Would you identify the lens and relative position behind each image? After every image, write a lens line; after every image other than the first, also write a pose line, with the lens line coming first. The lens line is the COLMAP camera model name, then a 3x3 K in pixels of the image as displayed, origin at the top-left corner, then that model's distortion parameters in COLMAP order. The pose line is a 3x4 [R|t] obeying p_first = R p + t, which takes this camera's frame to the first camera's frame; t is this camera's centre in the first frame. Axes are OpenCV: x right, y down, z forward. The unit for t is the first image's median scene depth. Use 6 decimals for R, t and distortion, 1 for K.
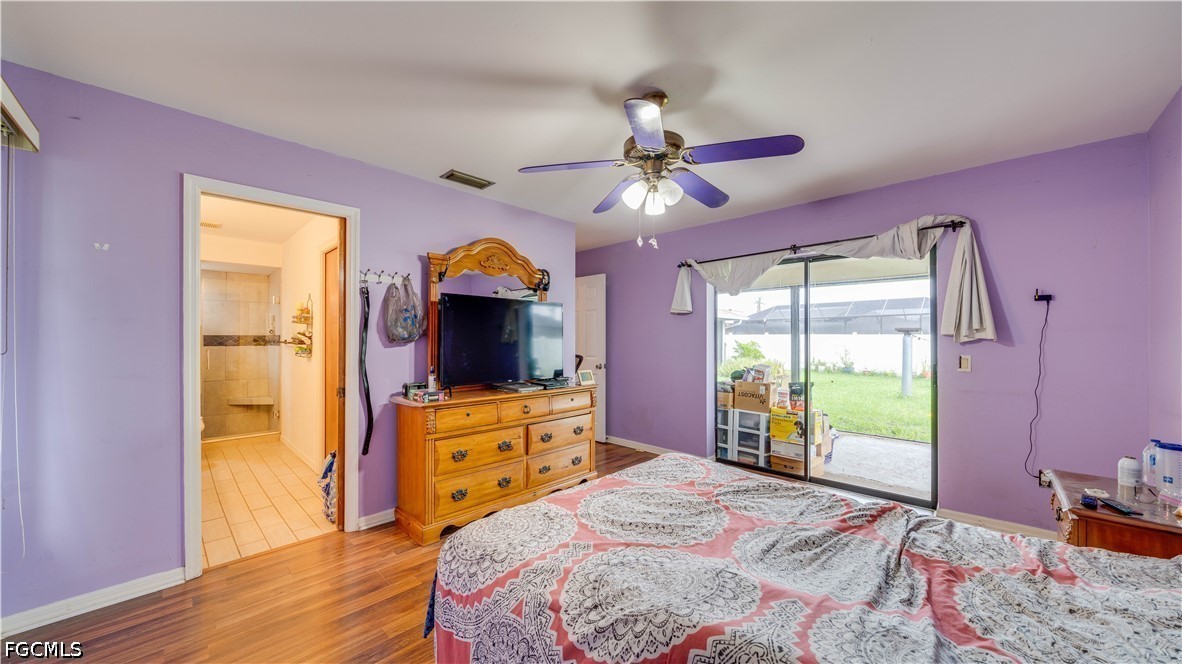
lens RADIAL K [[410.5, 0, 594.1], [0, 410.5, 340.0], [0, 0, 1]] dist [-0.005069, -0.000189]
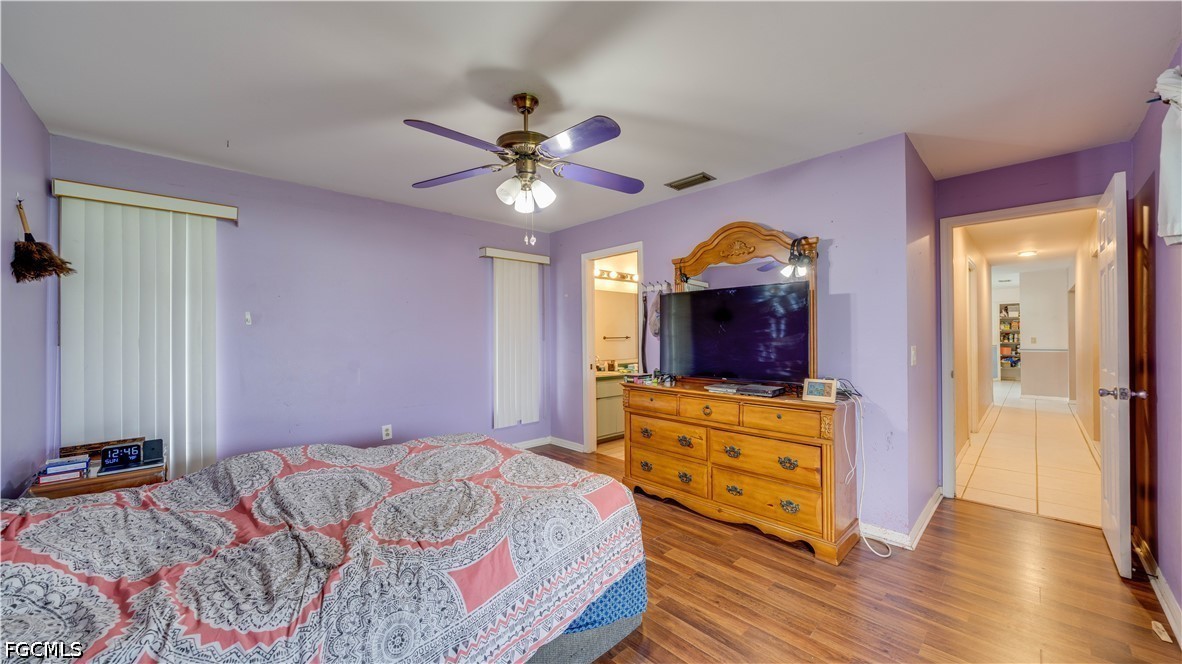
lens RADIAL K [[427.4, 0, 591.4], [0, 427.4, 332.3], [0, 0, 1]] dist [0.001747, 0.000142]
pose [[-0.049135, -0.005883, -0.998775, 0.723740], [0.004206, 0.999973, -0.006097, 0.001192], [0.998783, -0.004500, -0.049109, 0.724969]]
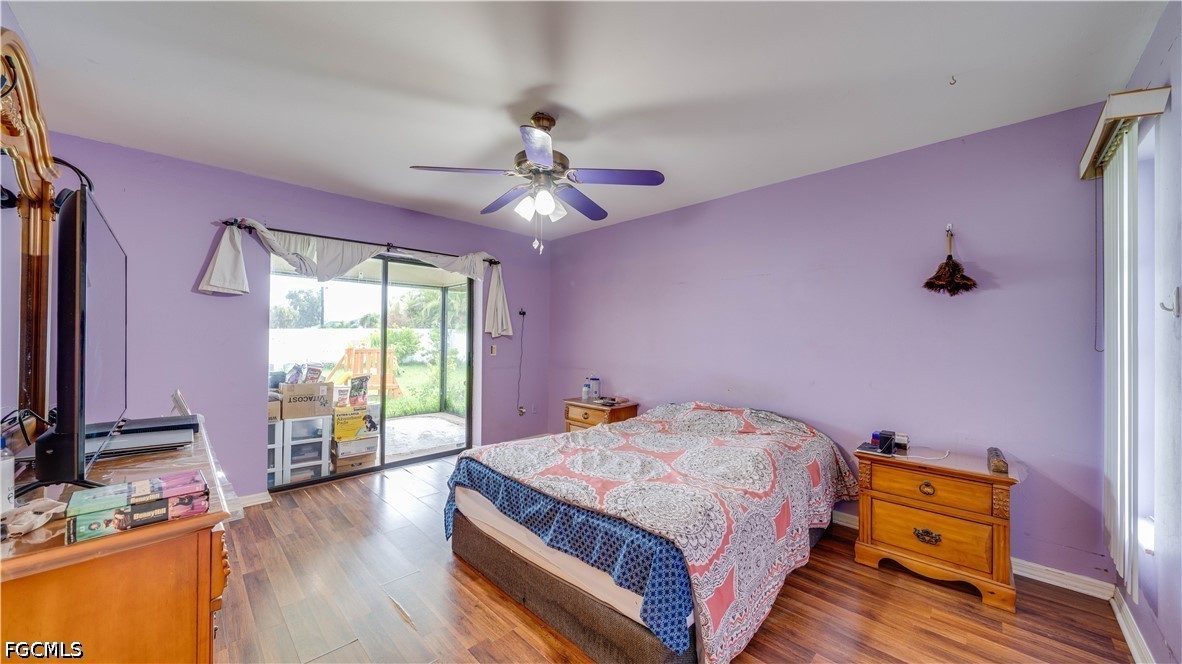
lens RADIAL K [[410.5, 0, 586.9], [0, 410.5, 333.8], [0, 0, 1]] dist [-0.005069, -0.000189]
pose [[0.026453, 0.006437, 0.999629, -0.573884], [-0.008970, 0.999941, -0.006201, -0.000581], [-0.999610, -0.008803, 0.026509, 0.504635]]
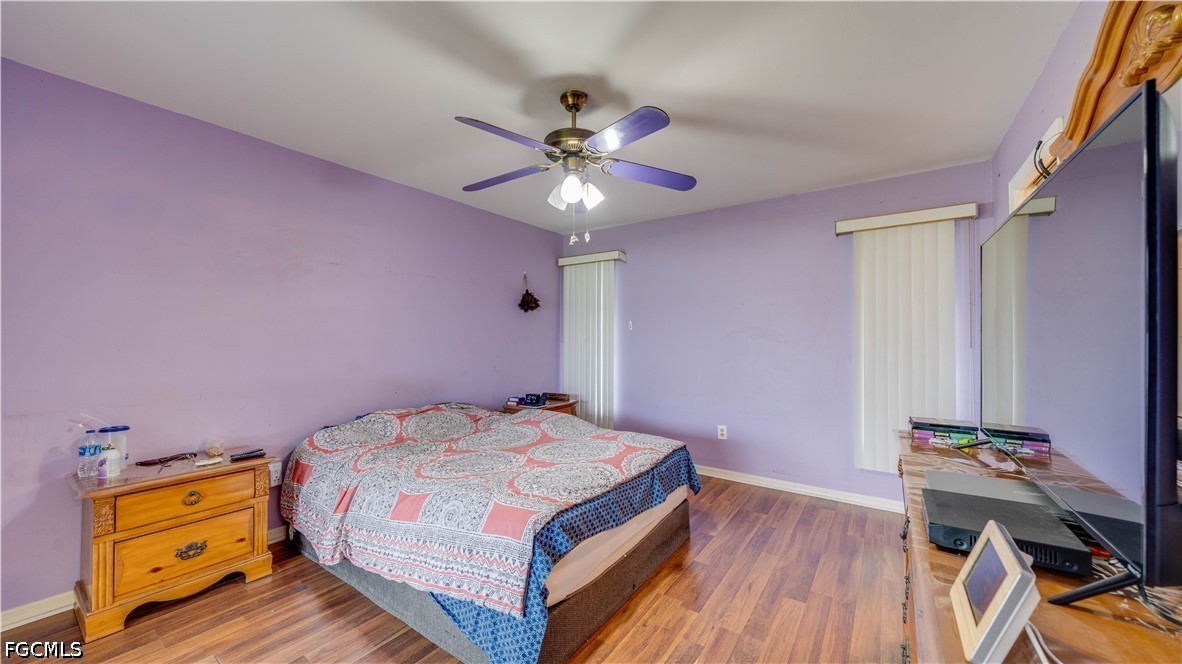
lens RADIAL K [[427.4, 0, 591.1], [0, 427.4, 334.7], [0, 0, 1]] dist [0.001747, 0.000142]
pose [[-0.988637, -0.006394, -0.150186, 0.155135], [-0.005265, 0.999955, -0.007914, 0.001691], [0.150230, -0.007034, -0.988626, 1.219437]]
